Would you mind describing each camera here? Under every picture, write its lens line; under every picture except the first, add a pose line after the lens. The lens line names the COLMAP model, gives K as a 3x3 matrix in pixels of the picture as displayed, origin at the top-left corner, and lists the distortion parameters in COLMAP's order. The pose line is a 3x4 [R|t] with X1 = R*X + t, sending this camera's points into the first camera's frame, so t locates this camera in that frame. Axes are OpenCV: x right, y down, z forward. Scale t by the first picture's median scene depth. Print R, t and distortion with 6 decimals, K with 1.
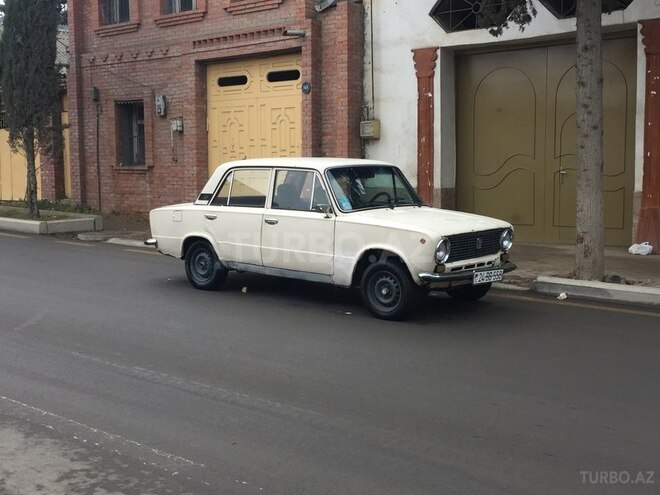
lens RADIAL K [[829.1, 0, 330.0], [0, 829.1, 247.5], [0, 0, 1]] dist [0.037904, 0.041537]
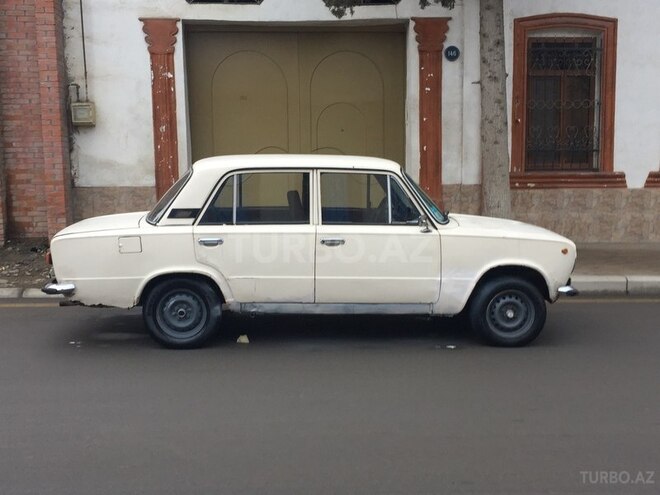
lens RADIAL K [[829.1, 0, 330.0], [0, 829.1, 247.5], [0, 0, 1]] dist [0.037904, 0.041537]
pose [[0.717498, -0.082924, 0.691607, -0.430886], [0.071634, 0.996408, 0.045154, -0.044203], [-0.692867, 0.017145, 0.720862, 0.342124]]
